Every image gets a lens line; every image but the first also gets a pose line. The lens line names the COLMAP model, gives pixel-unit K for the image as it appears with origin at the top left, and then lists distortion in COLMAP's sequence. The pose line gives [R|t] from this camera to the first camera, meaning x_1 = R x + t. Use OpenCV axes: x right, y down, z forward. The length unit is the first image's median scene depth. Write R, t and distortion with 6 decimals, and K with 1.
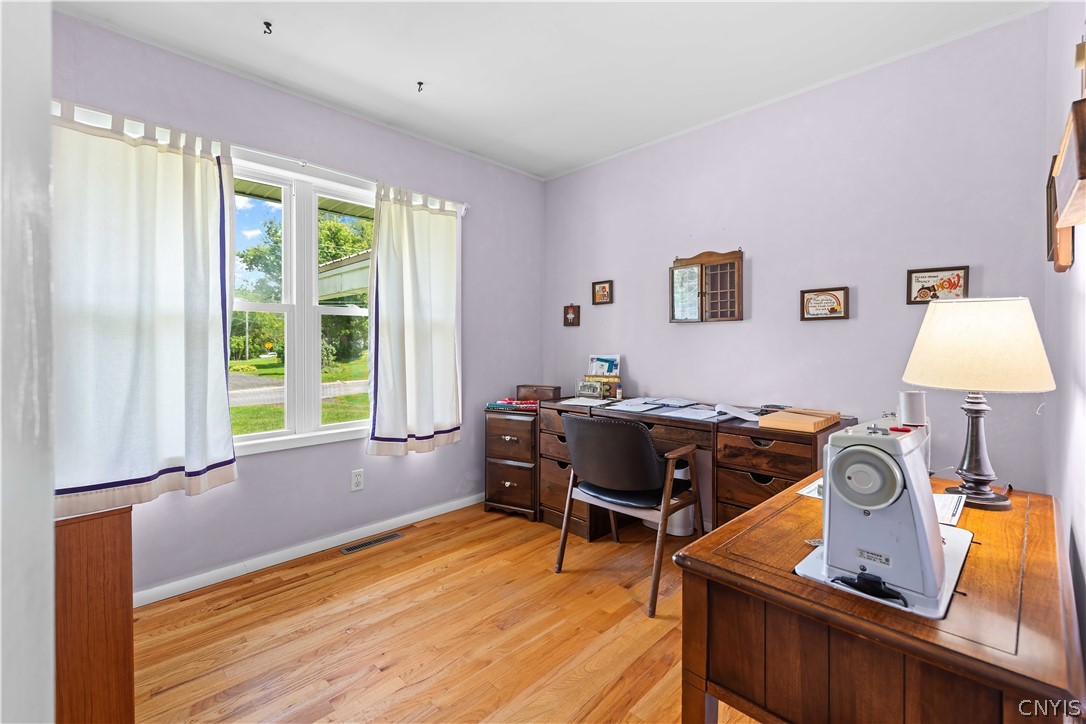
lens RADIAL K [[481.7, 0, 543.7], [0, 481.7, 338.6], [0, 0, 1]] dist [0.024081, 0.000102]
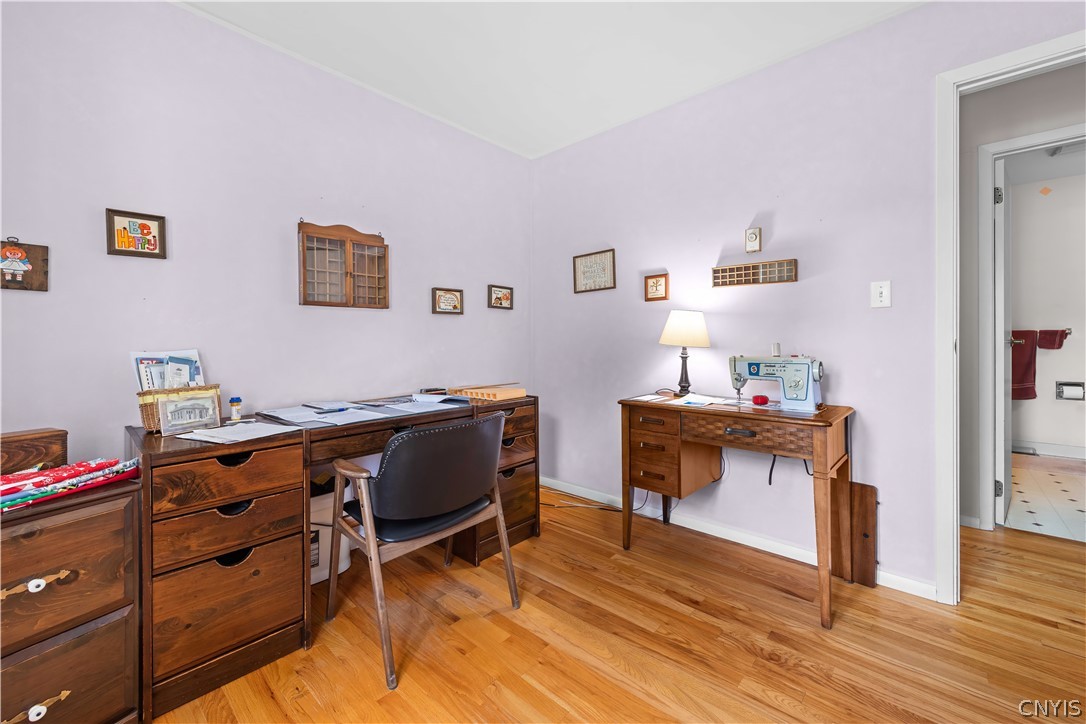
lens RADIAL K [[430.9, 0, 548.7], [0, 430.9, 347.3], [0, 0, 1]] dist [-0.000927, -0.000277]
pose [[-0.056281, -0.007543, 0.998386, -0.424621], [0.007803, 0.999938, 0.007994, 0.031279], [-0.998384, 0.008240, -0.056219, 0.654405]]
